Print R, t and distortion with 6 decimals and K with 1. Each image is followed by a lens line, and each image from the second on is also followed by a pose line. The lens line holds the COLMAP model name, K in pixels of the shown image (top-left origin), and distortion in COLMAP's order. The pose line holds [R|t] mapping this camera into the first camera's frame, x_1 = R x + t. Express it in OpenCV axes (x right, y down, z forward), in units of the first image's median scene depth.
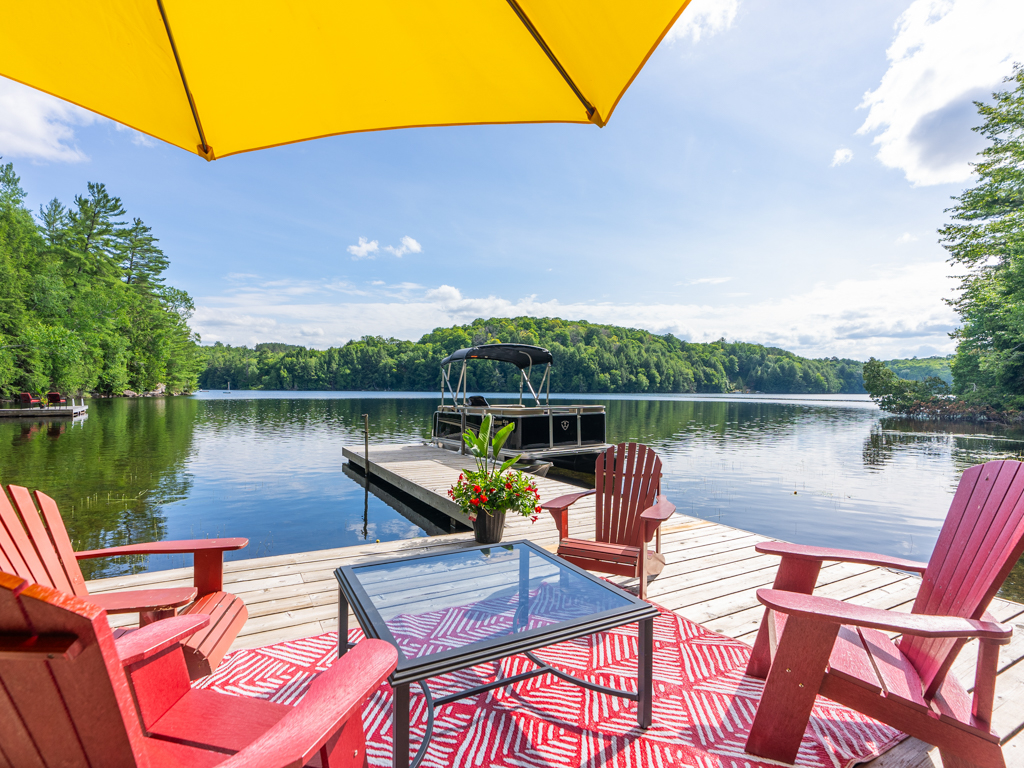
lens RADIAL K [[518.6, 0, 512.4], [0, 518.6, 385.8], [0, 0, 1]] dist [-0.004418, 0.000535]
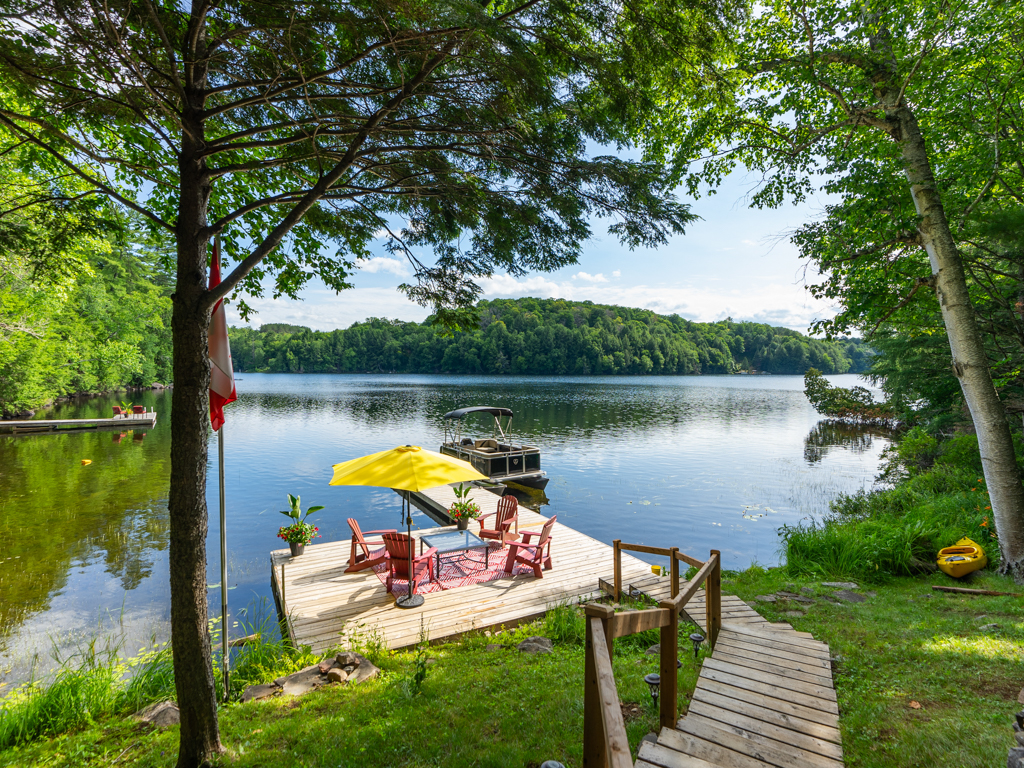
lens RADIAL K [[527.9, 0, 511.8], [0, 527.9, 366.7], [0, 0, 1]] dist [-0.003252, -0.000003]
pose [[0.999921, -0.002490, -0.012343, 0.012428], [0.002555, 0.999983, 0.005199, -0.028519], [0.012330, -0.005230, 0.999910, -0.088844]]
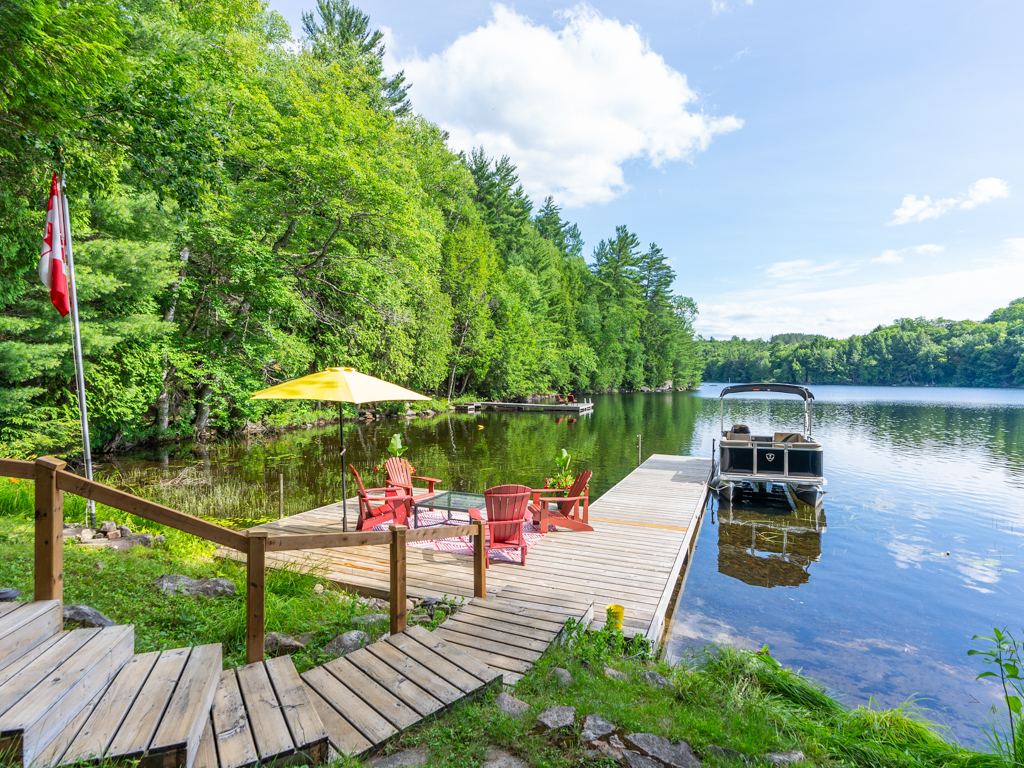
lens RADIAL K [[538.5, 0, 516.9], [0, 538.5, 384.7], [0, 0, 1]] dist [-0.000919, 0.000962]
pose [[0.615437, 0.010165, -0.788121, 0.080060], [-0.000099, 0.999918, 0.012819, -0.011931], [0.788186, -0.007812, 0.615387, -0.025235]]
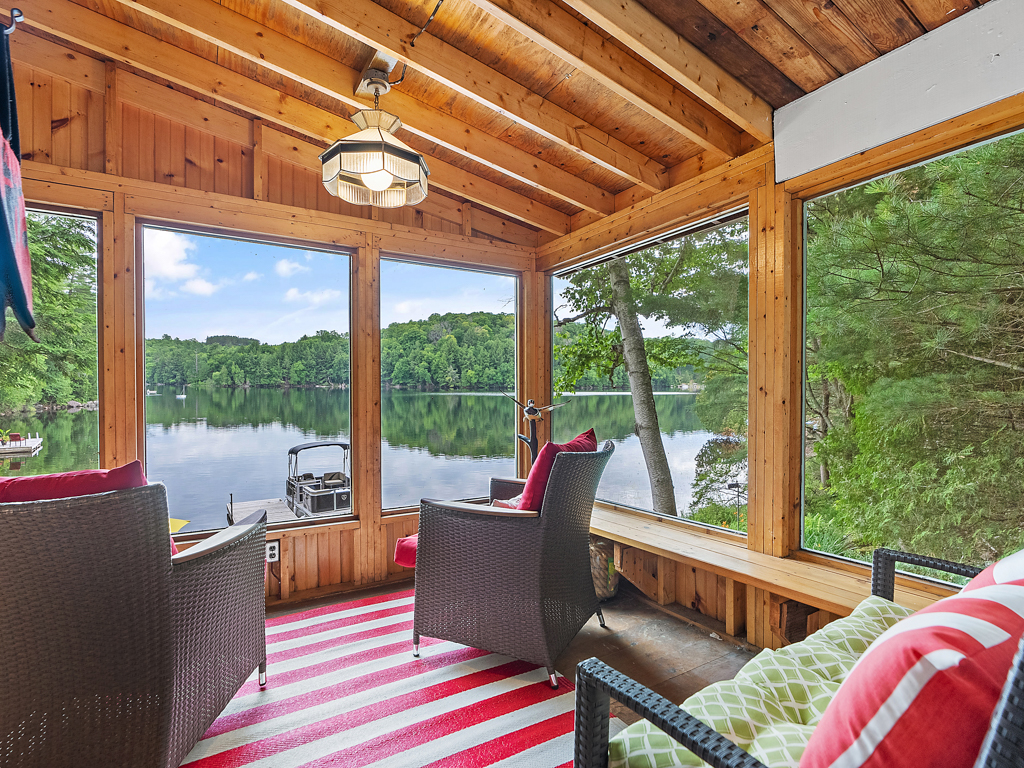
lens RADIAL K [[518.6, 0, 512.4], [0, 518.6, 385.8], [0, 0, 1]] dist [-0.004418, 0.000535]
pose [[0.997422, -0.003350, 0.071679, 0.062735], [0.002028, 0.999826, 0.018519, -0.038902], [-0.071728, -0.018326, 0.997256, -0.095560]]
